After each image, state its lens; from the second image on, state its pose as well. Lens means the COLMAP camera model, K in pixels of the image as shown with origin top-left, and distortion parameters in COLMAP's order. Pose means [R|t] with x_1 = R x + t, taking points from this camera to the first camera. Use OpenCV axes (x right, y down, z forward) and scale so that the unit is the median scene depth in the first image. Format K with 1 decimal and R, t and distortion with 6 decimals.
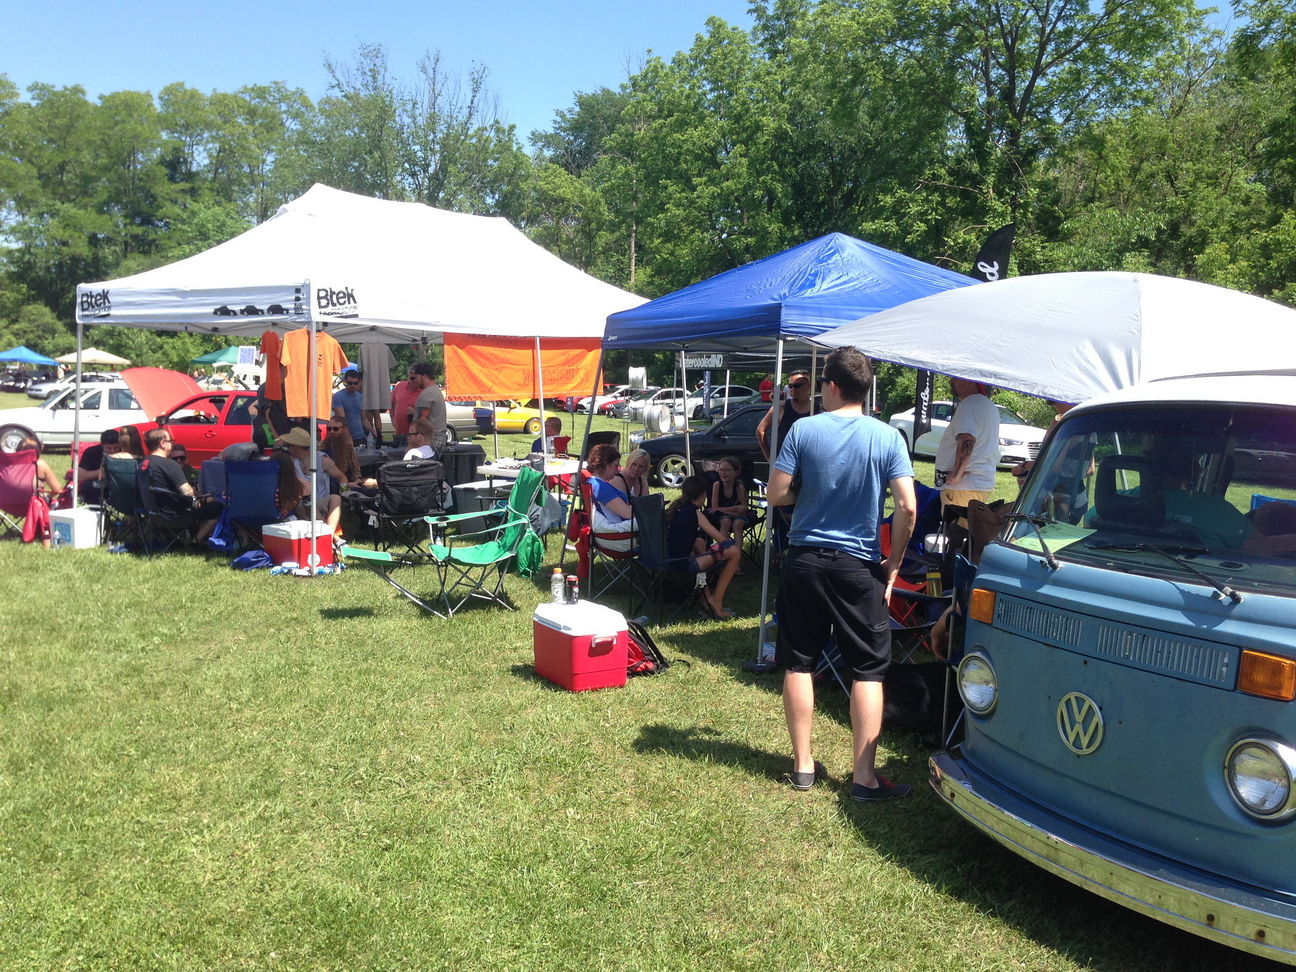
lens RADIAL K [[1174.4, 0, 648.0], [0, 1174.4, 486.0], [0, 0, 1]] dist [0.144873, -0.258862]
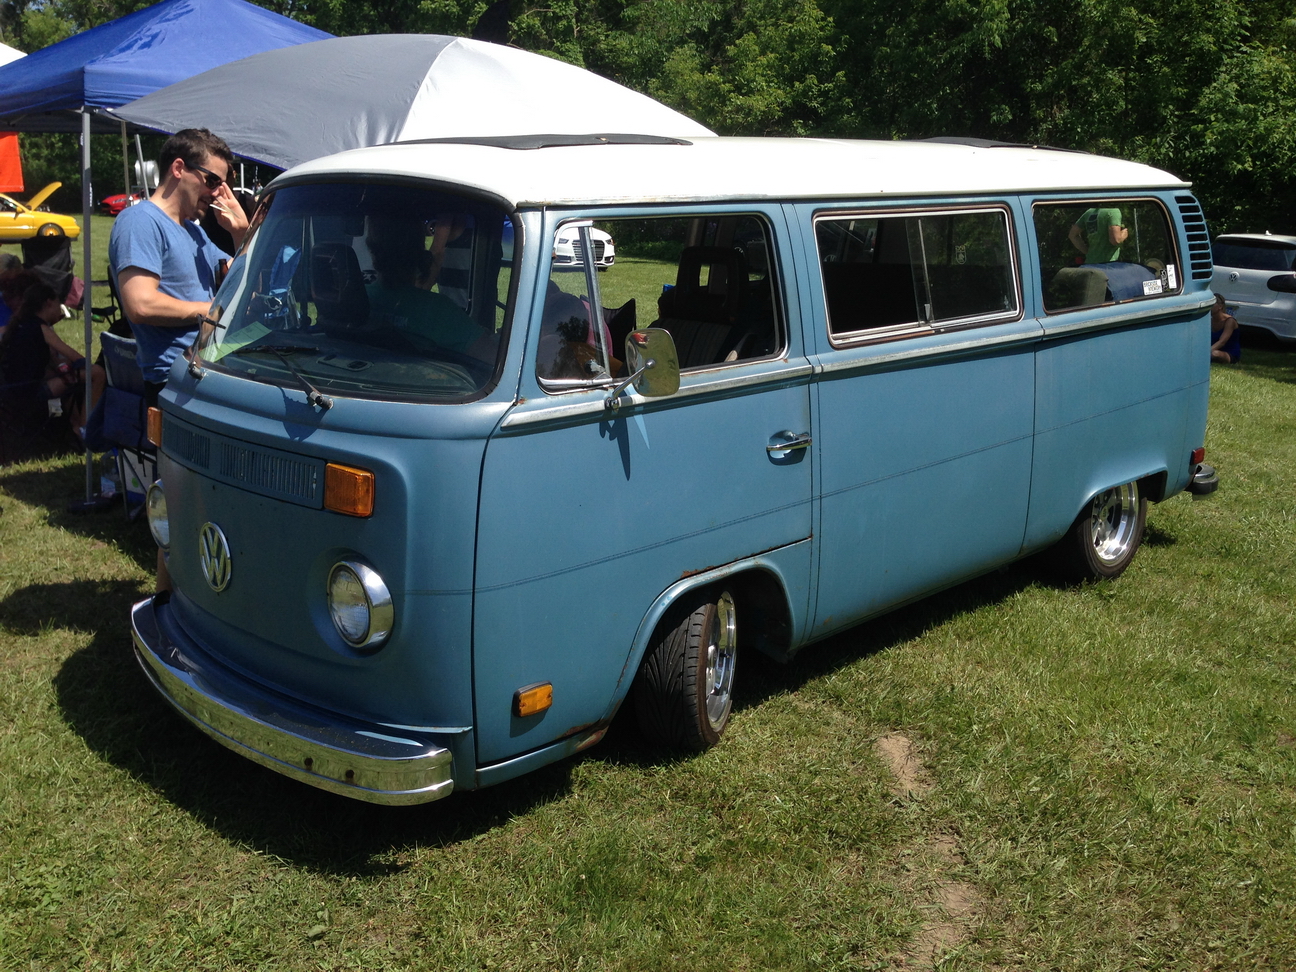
lens RADIAL K [[1174.4, 0, 648.0], [0, 1174.4, 486.0], [0, 0, 1]] dist [0.144873, -0.258862]
pose [[0.951293, -0.088791, 0.295225, 0.357814], [0.039772, 0.984971, 0.168081, 0.013503], [-0.305712, -0.148152, 0.940527, 0.086814]]
